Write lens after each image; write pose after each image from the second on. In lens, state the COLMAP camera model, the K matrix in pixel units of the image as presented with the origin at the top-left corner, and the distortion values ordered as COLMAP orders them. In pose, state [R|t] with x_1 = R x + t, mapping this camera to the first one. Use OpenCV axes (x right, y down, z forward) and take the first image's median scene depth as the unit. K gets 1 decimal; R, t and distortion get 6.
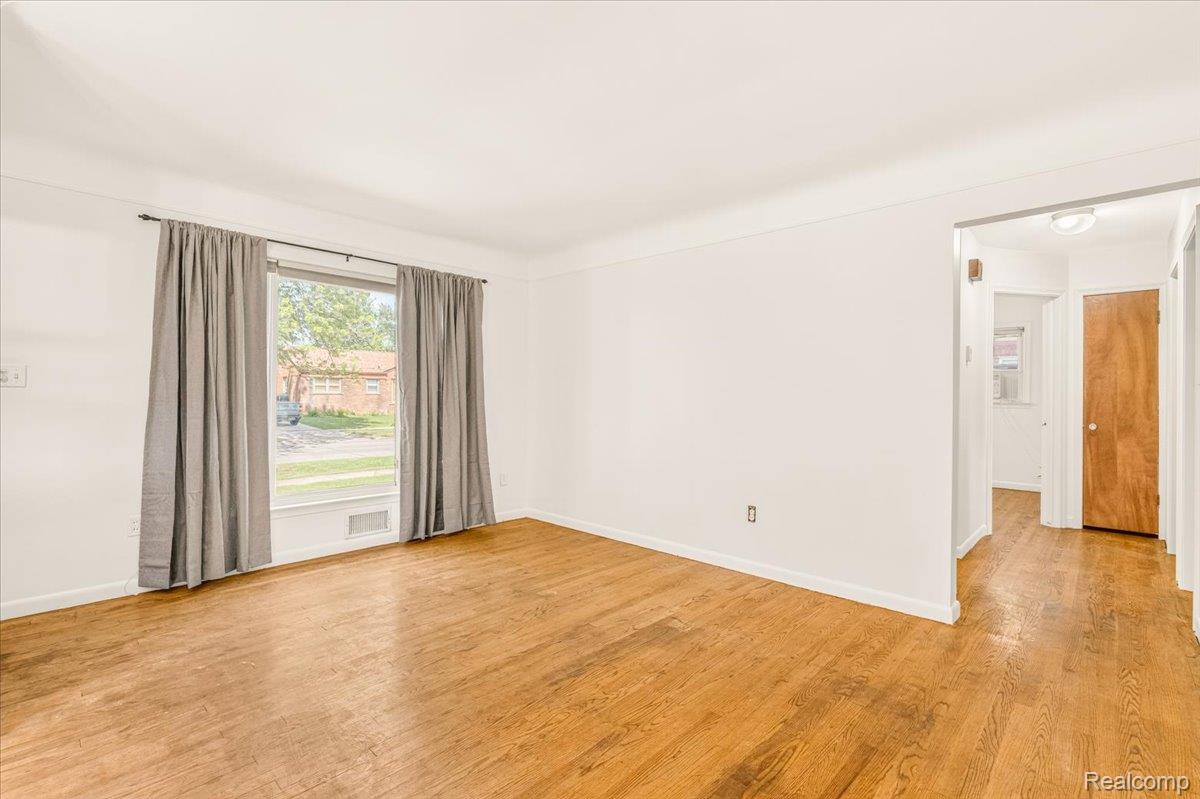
lens RADIAL K [[544.0, 0, 600.7], [0, 544.0, 397.2], [0, 0, 1]] dist [-0.004142, 0.000879]
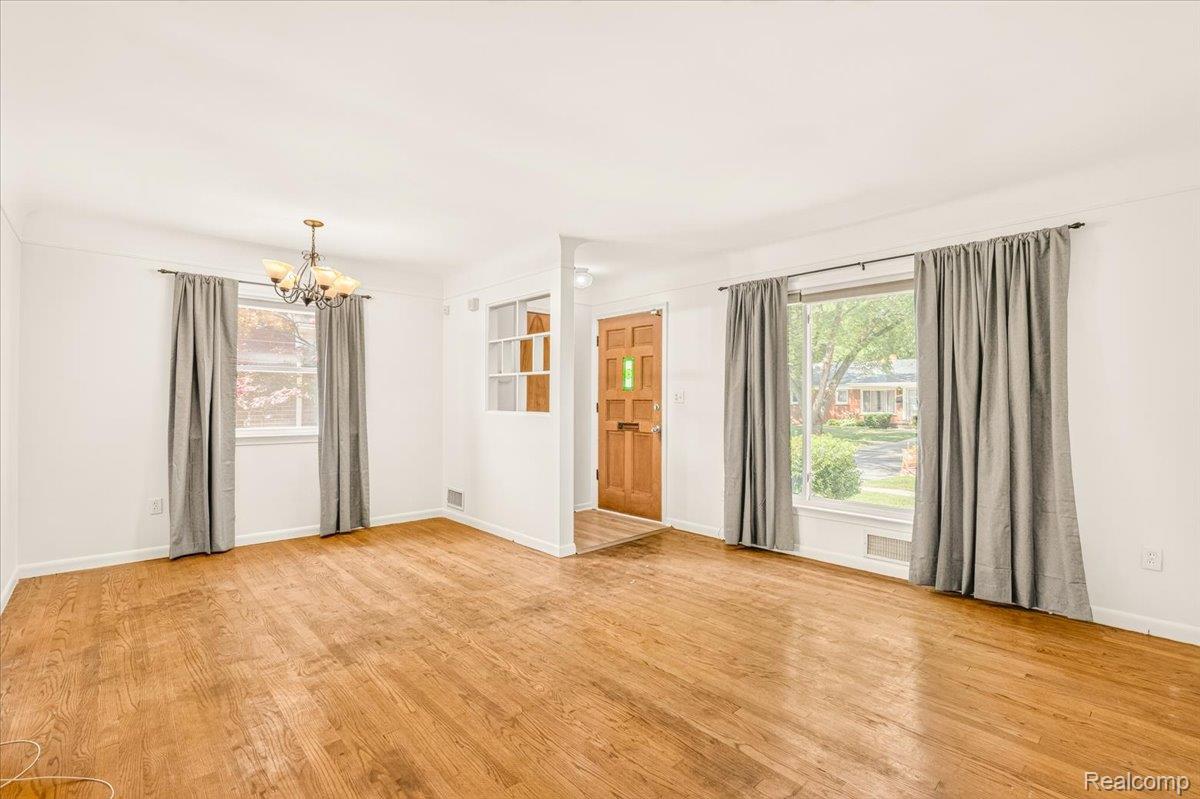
lens RADIAL K [[544.0, 0, 600.7], [0, 544.0, 397.2], [0, 0, 1]] dist [-0.004142, 0.000879]
pose [[-0.072339, -0.018800, -0.997203, 0.621621], [-0.009023, 0.999794, -0.018194, -0.000357], [0.997339, 0.007682, -0.072494, 0.705013]]
